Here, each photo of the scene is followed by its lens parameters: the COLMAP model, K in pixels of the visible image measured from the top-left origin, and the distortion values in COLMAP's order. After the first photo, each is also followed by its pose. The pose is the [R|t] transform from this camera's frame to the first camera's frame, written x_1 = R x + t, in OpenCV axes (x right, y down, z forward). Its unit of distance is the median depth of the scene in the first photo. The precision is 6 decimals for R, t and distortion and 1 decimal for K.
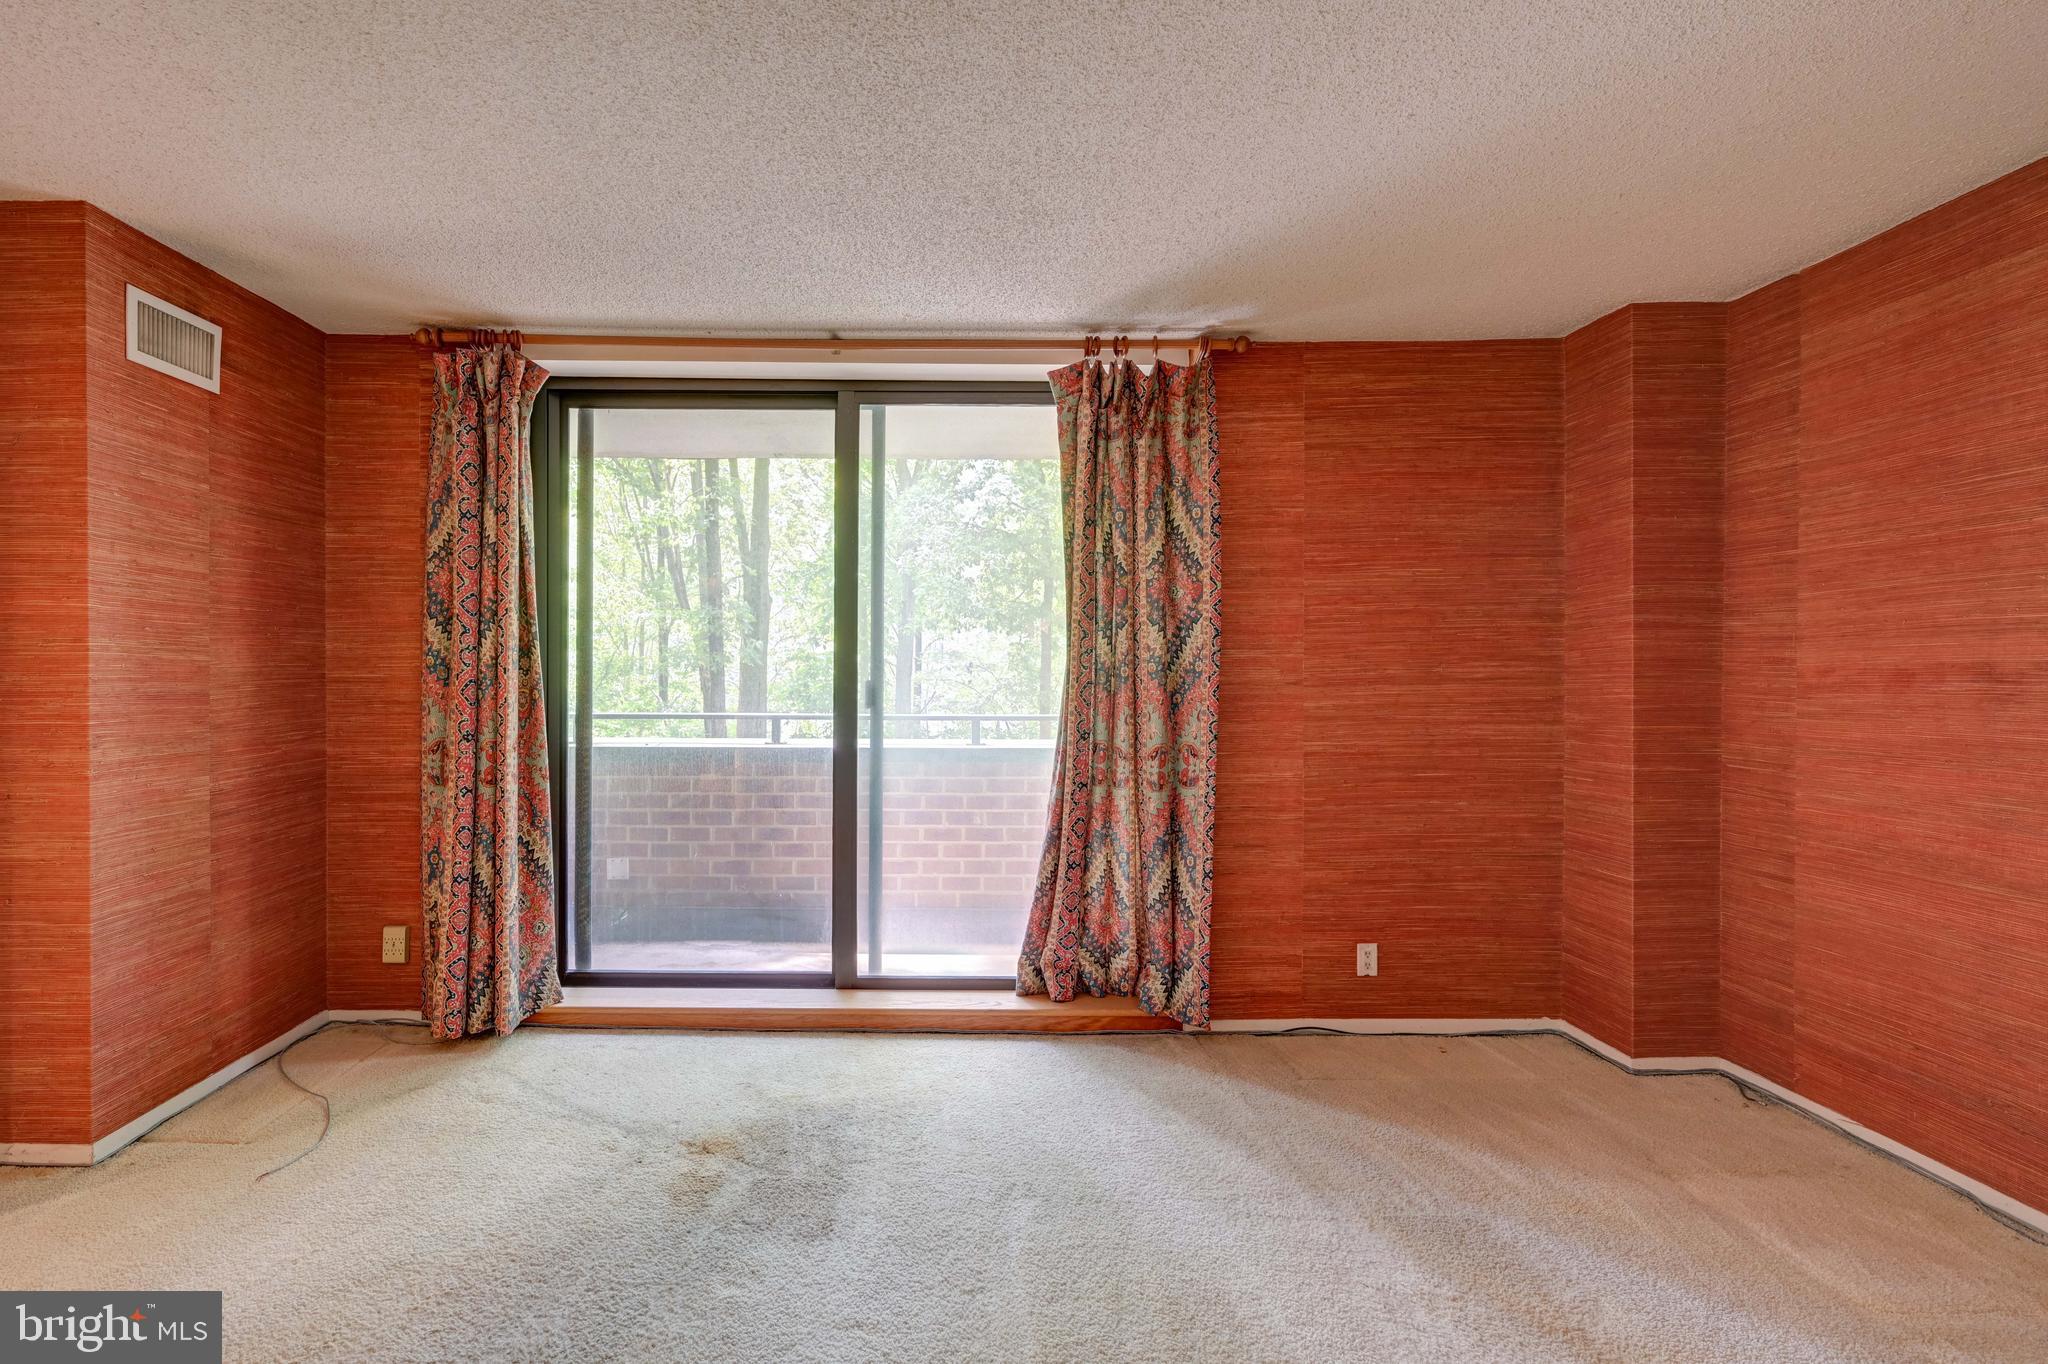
lens RADIAL K [[1098.1, 0, 1024.0], [0, 1098.1, 682.0], [0, 0, 1]] dist [0.003857, 0.000338]
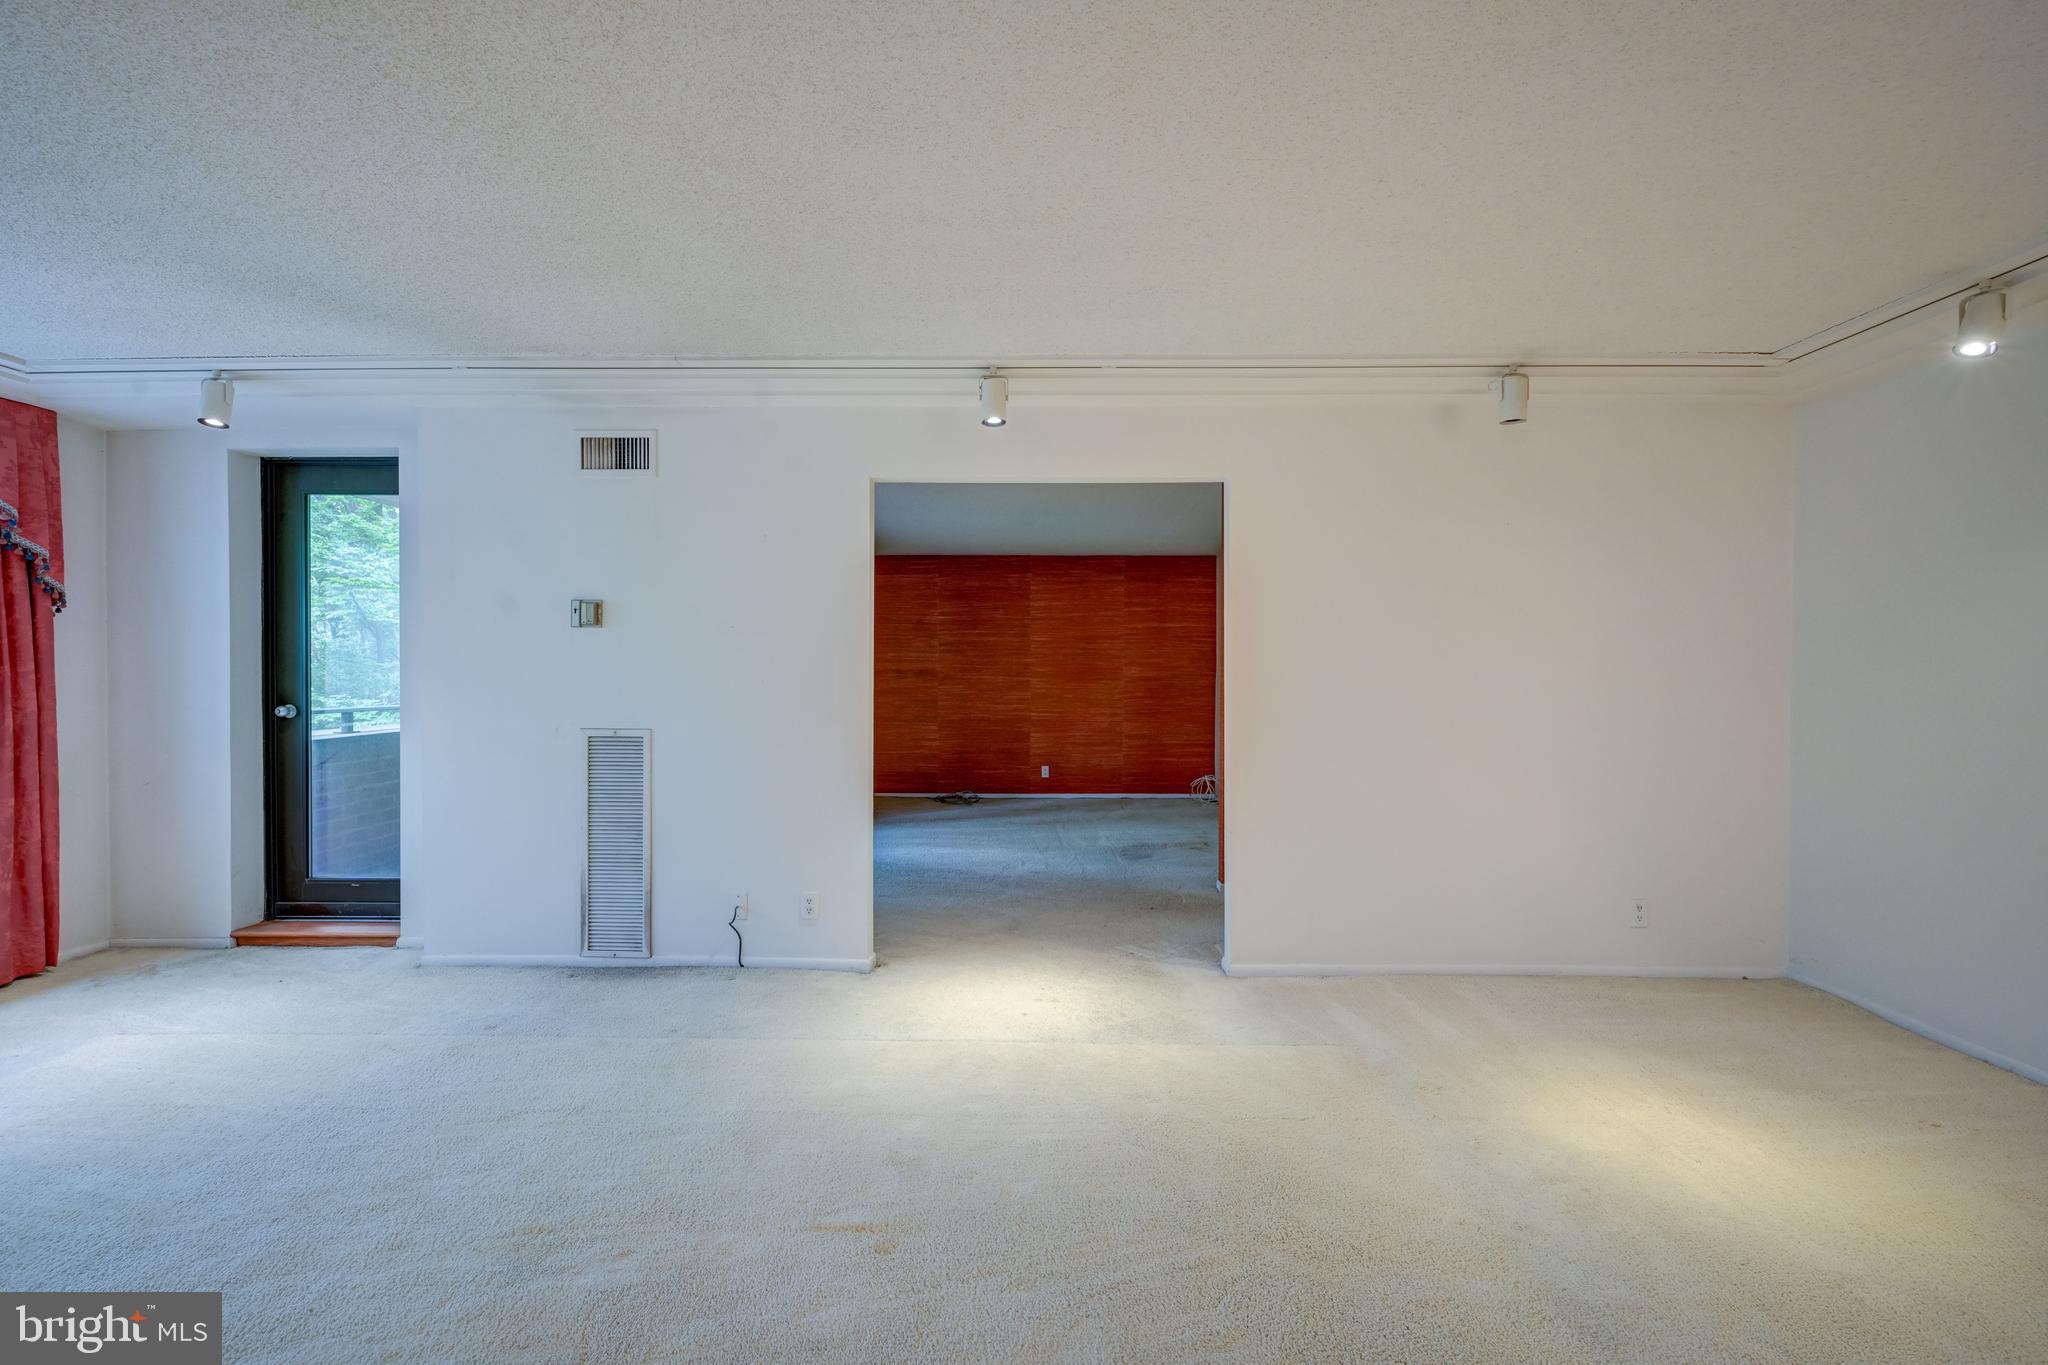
lens RADIAL K [[904.5, 0, 1010.4], [0, 904.5, 680.5], [0, 0, 1]] dist [-0.000305, 0.000555]
pose [[-0.002676, -0.014933, 0.999885, -1.911175], [0.005854, 0.999871, 0.014949, -0.017590], [-0.999979, 0.005893, -0.002588, 0.434527]]
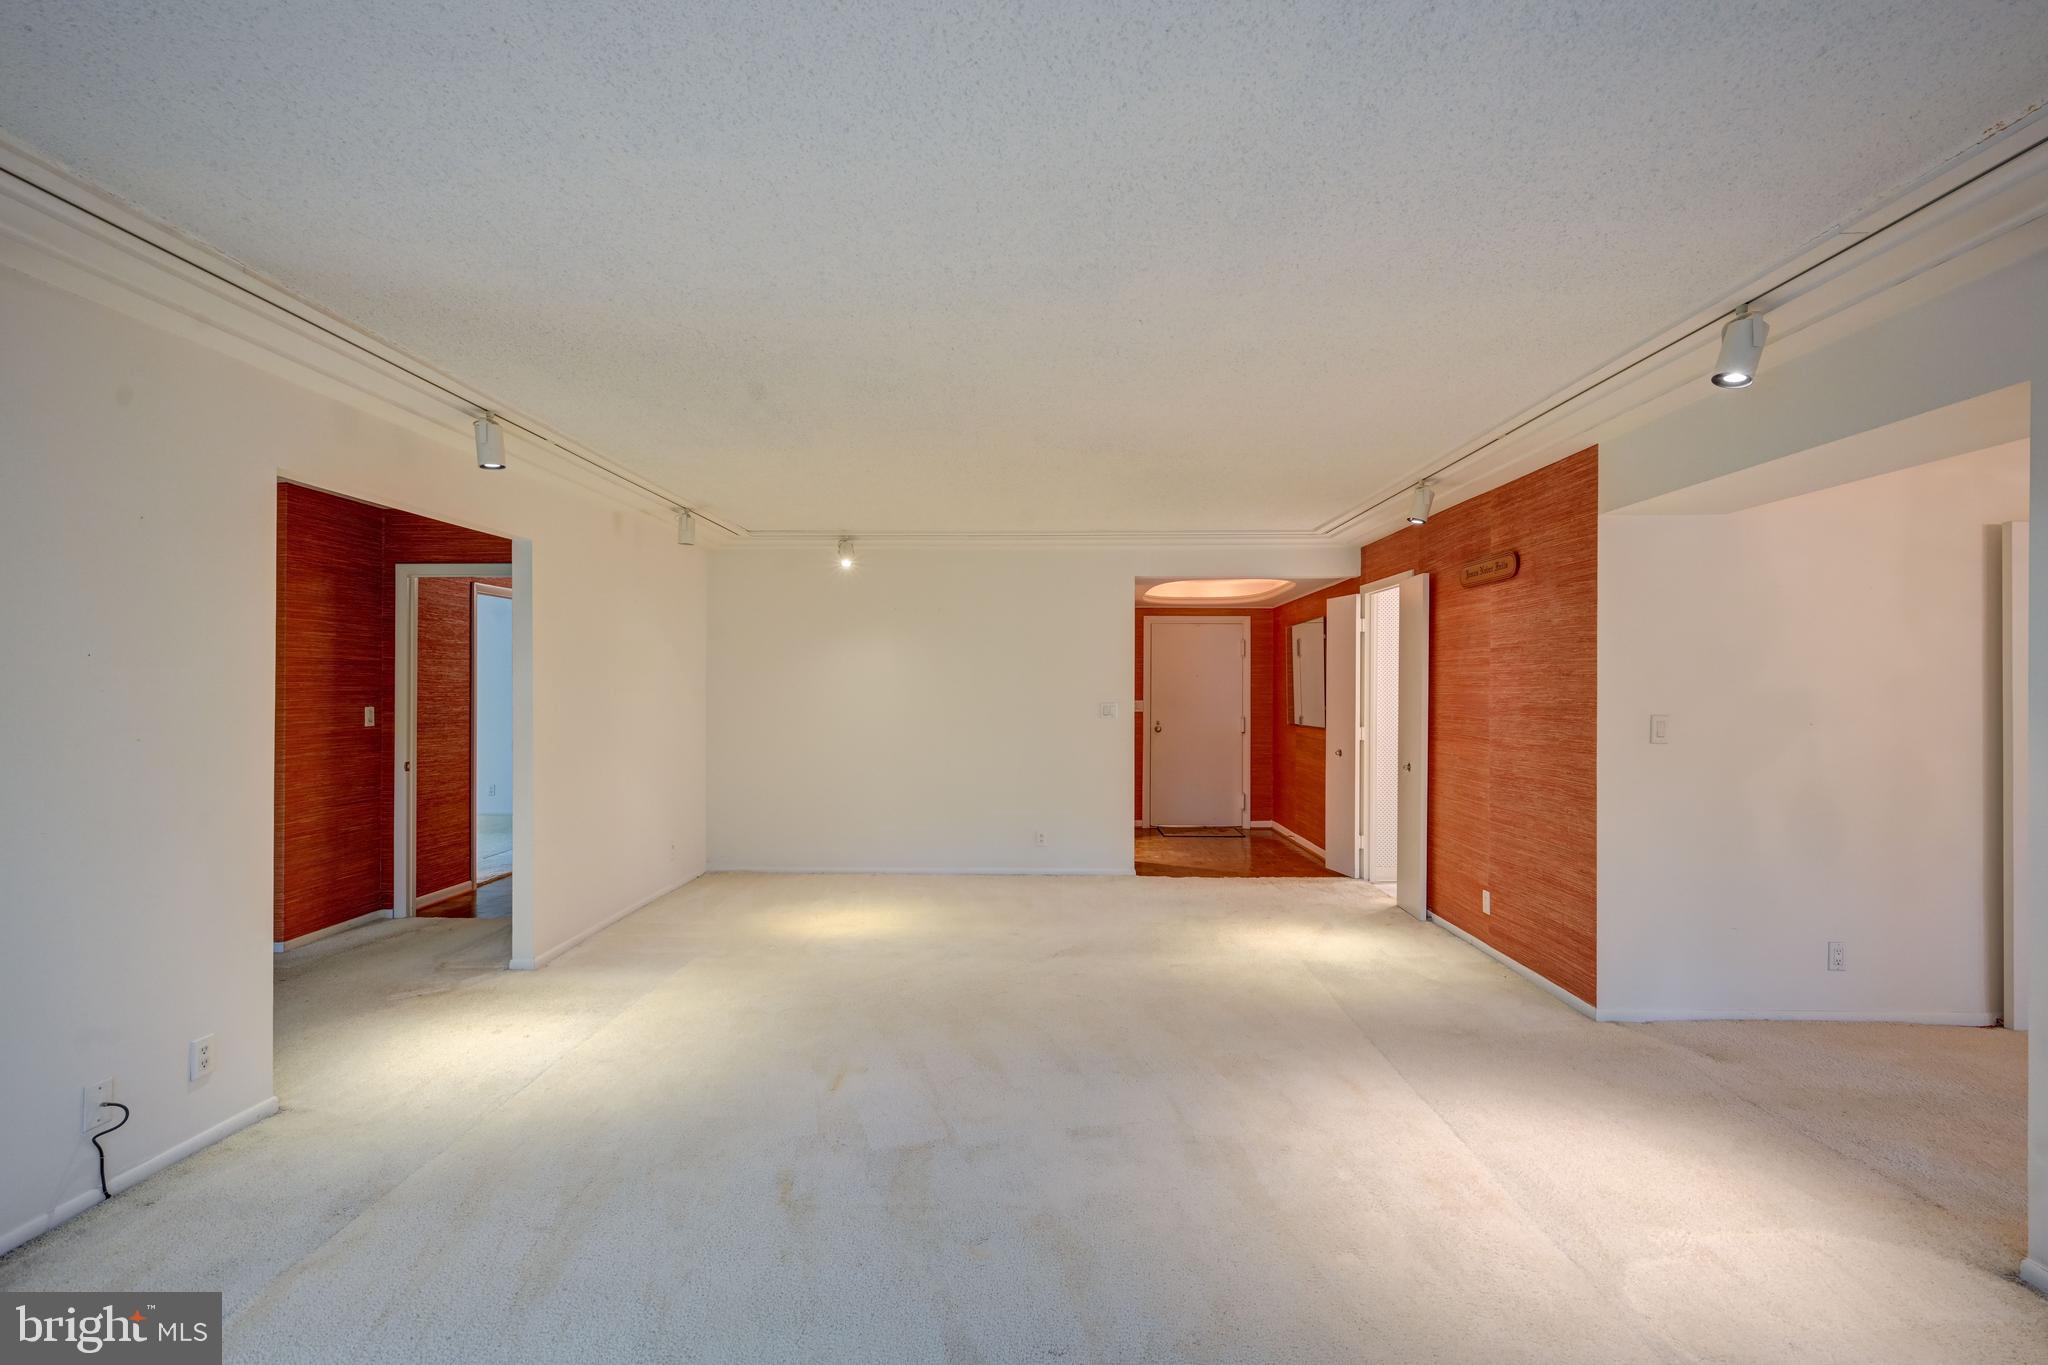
lens RADIAL K [[924.0, 0, 1010.2], [0, 924.0, 685.3], [0, 0, 1]] dist [-0.000504, -0.000325]
pose [[-0.999805, -0.005801, 0.018878, -1.515921], [-0.005643, 0.999948, 0.008445, -0.055203], [-0.018926, 0.008337, -0.999786, 1.442062]]
